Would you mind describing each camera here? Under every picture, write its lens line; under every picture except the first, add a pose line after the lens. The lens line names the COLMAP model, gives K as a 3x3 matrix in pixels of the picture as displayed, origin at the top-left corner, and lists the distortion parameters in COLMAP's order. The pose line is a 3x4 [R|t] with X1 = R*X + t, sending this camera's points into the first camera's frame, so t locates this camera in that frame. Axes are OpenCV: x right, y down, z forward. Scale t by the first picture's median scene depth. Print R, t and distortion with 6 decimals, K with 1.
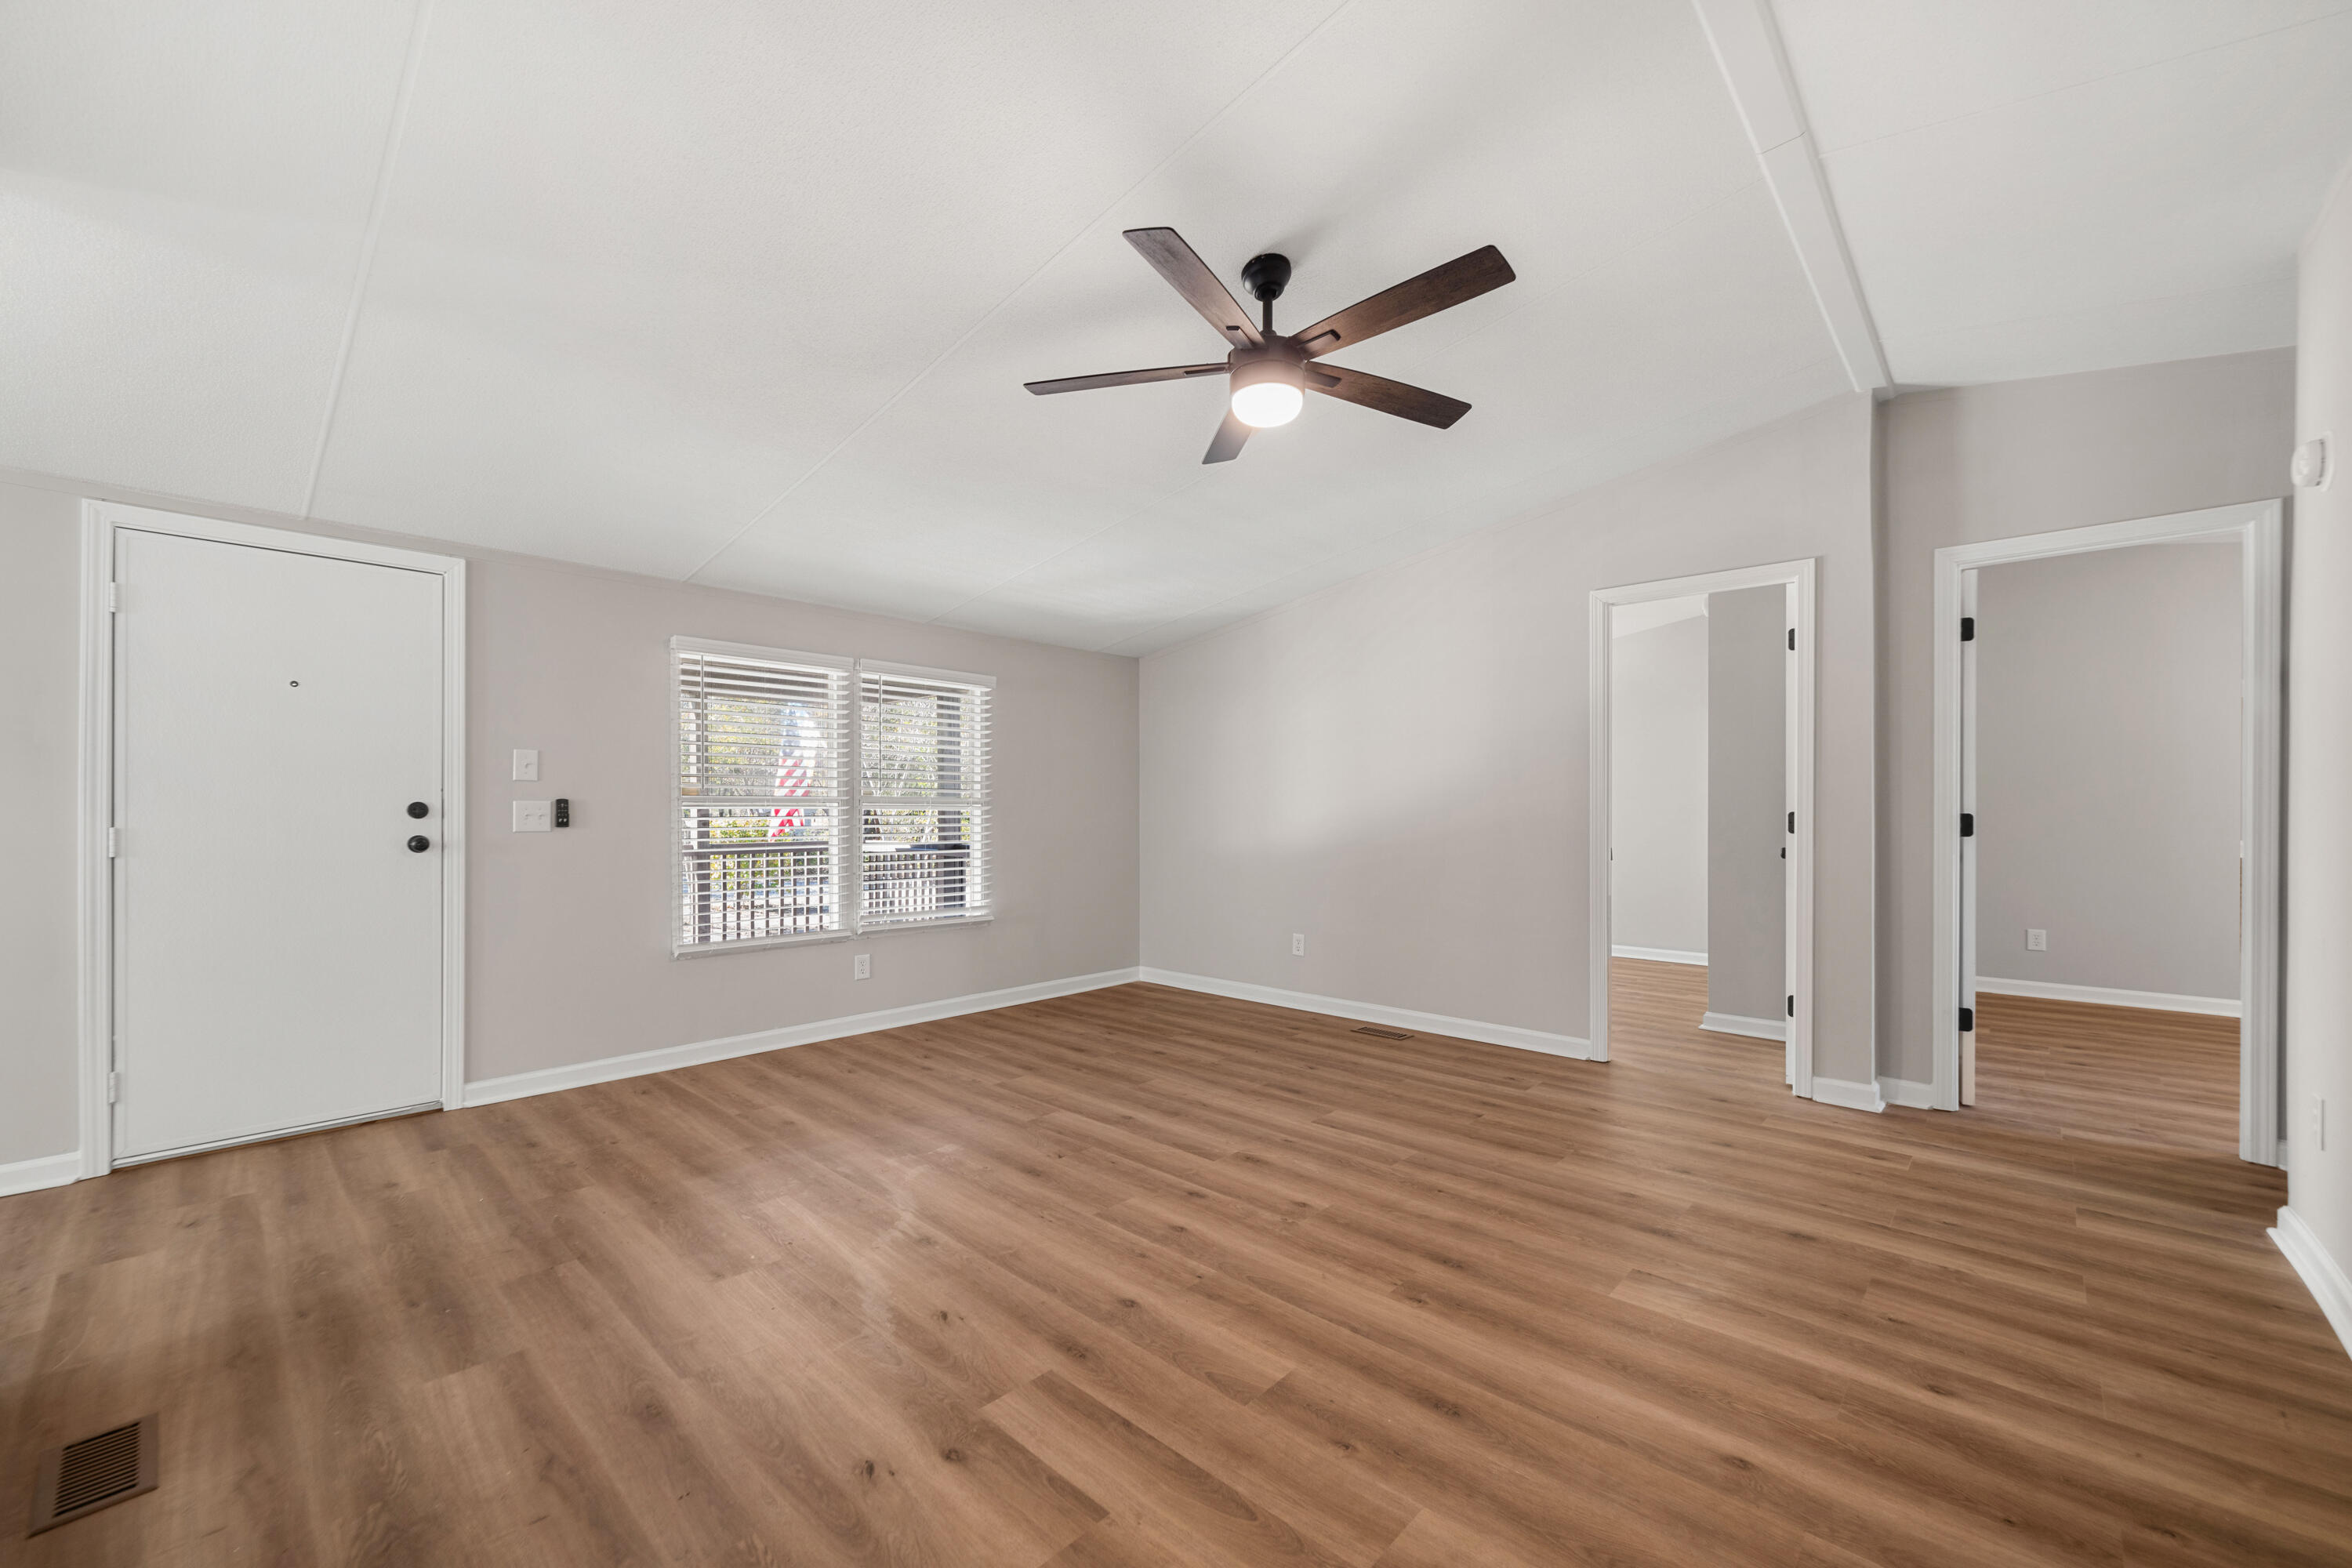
lens RADIAL K [[928.8, 0, 1161.6], [0, 928.8, 819.4], [0, 0, 1]] dist [0.000278, 0.000082]
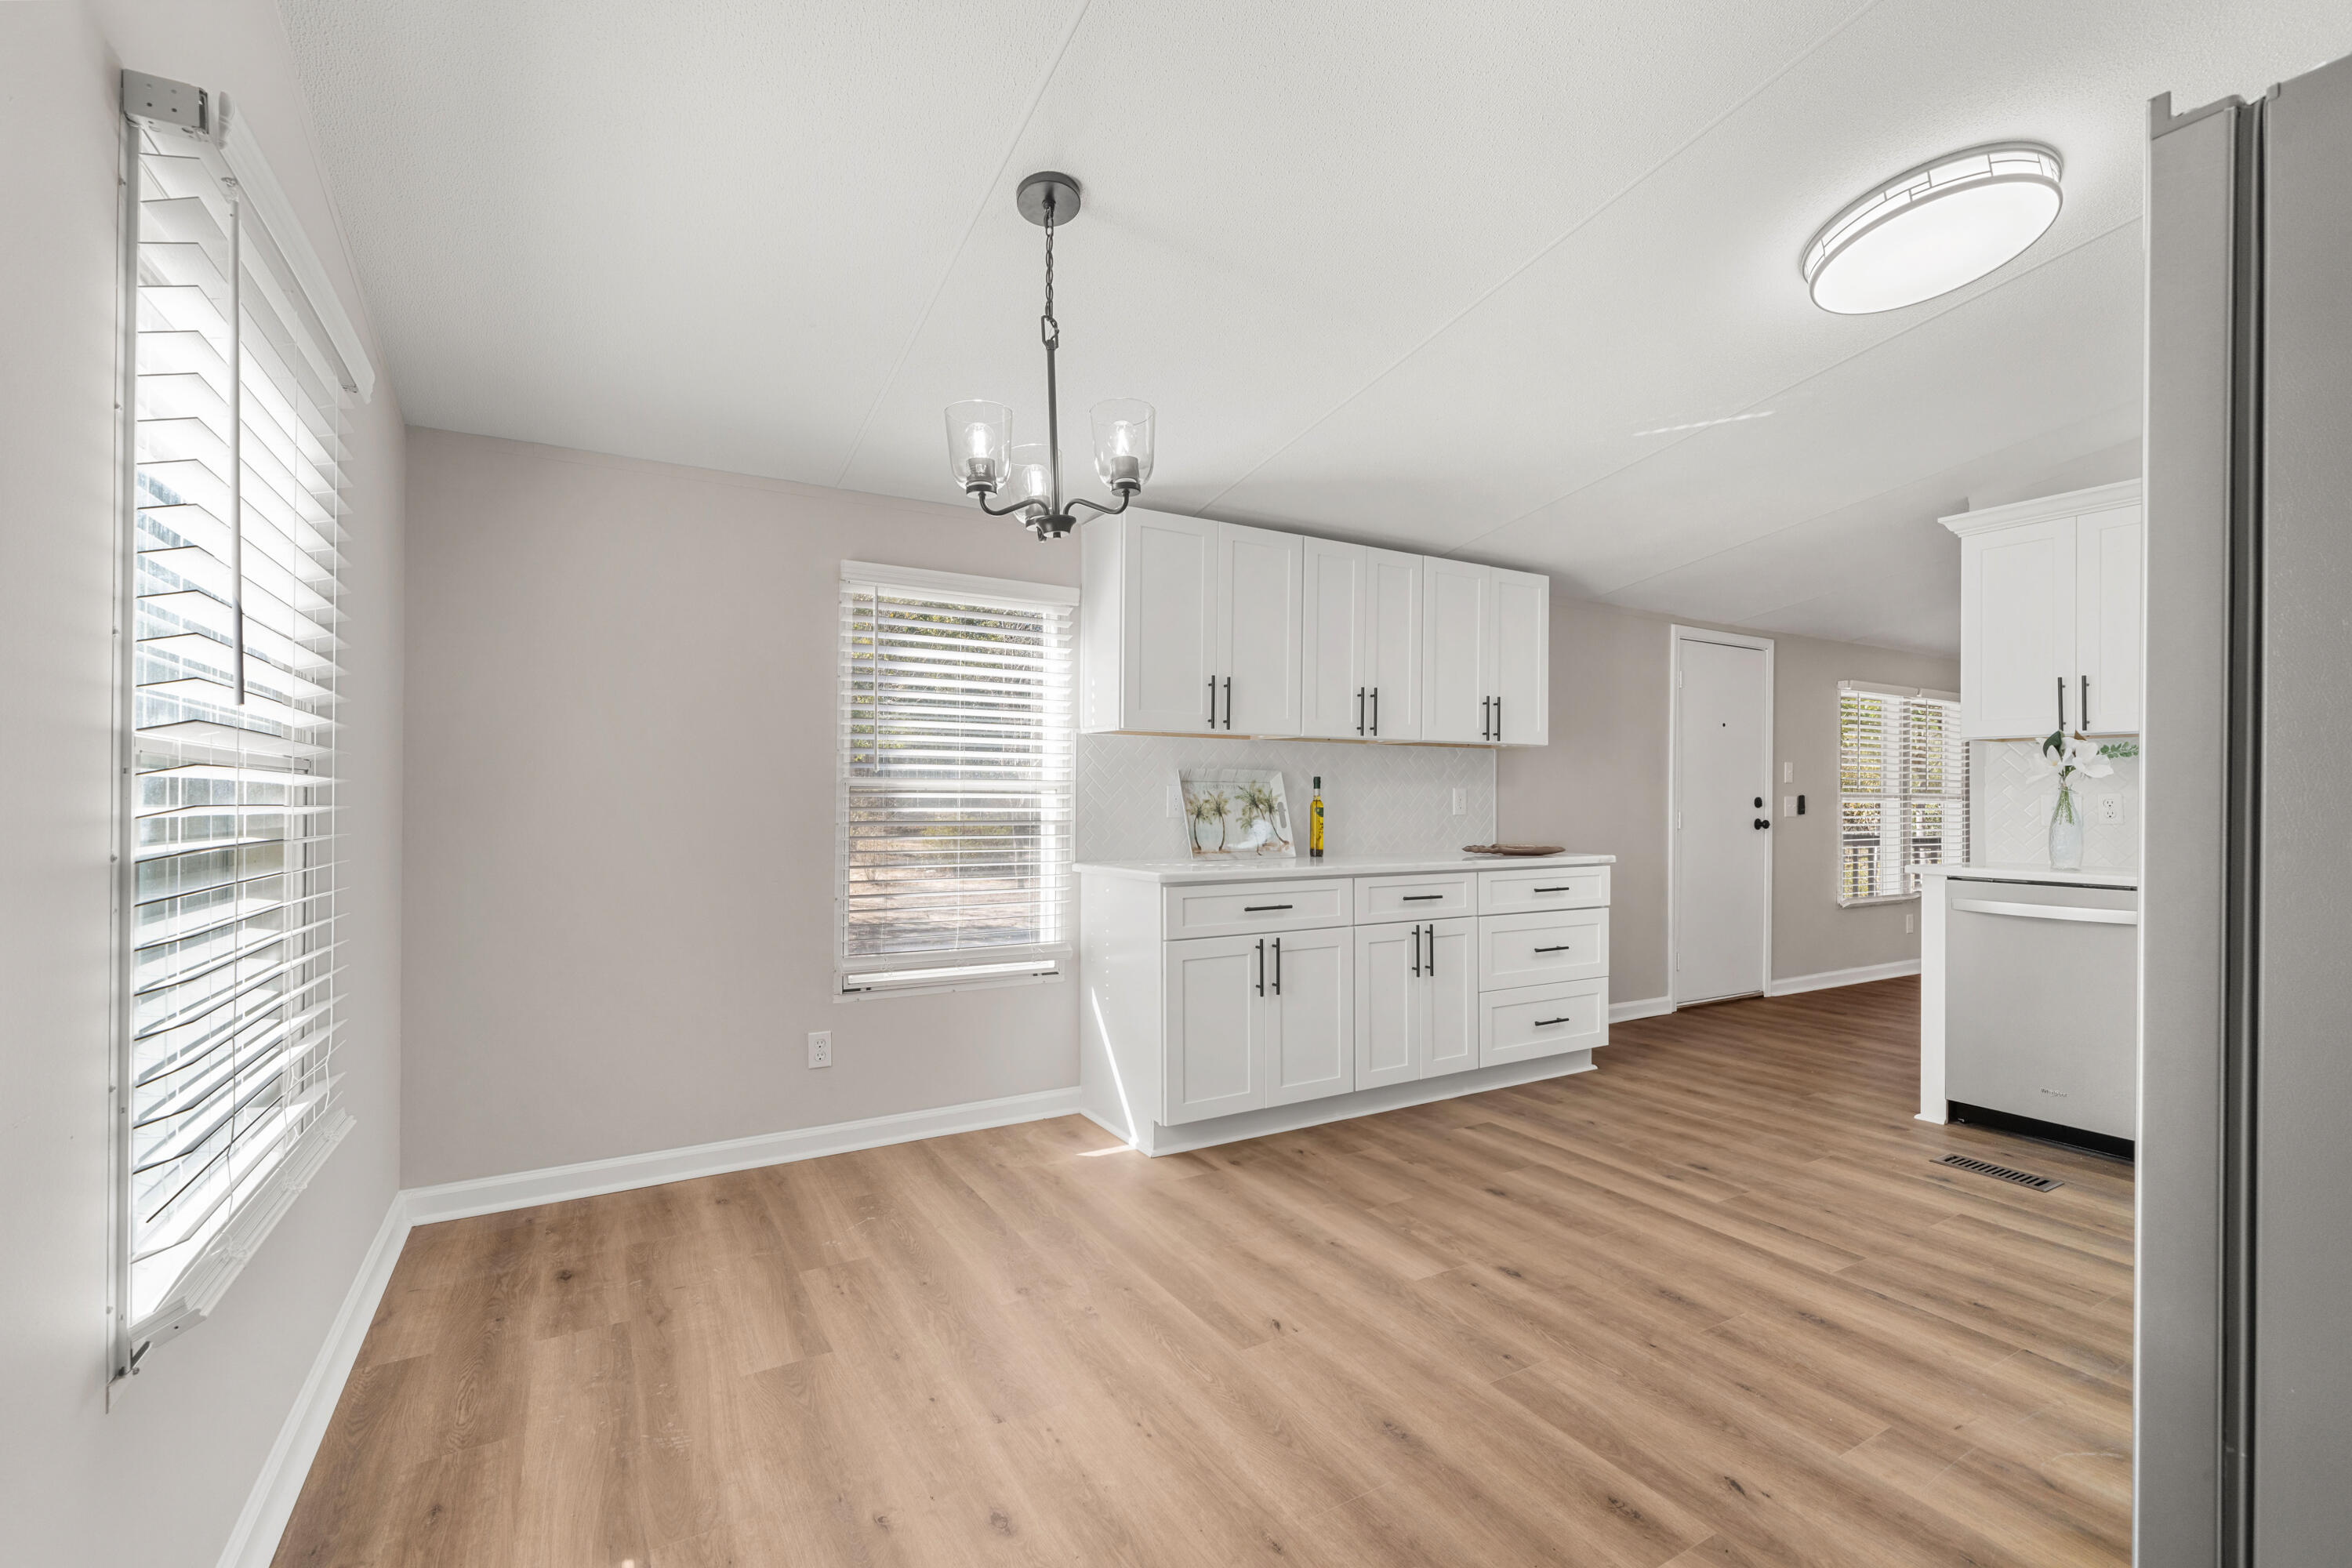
lens RADIAL K [[1019.0, 0, 1166.5], [0, 1019.0, 796.9], [0, 0, 1]] dist [0.001370, 0.000497]
pose [[0.957789, 0.007725, -0.287368, -1.363398], [-0.011297, 0.999878, -0.010772, 0.011228], [0.287250, 0.013563, 0.957760, -1.003068]]
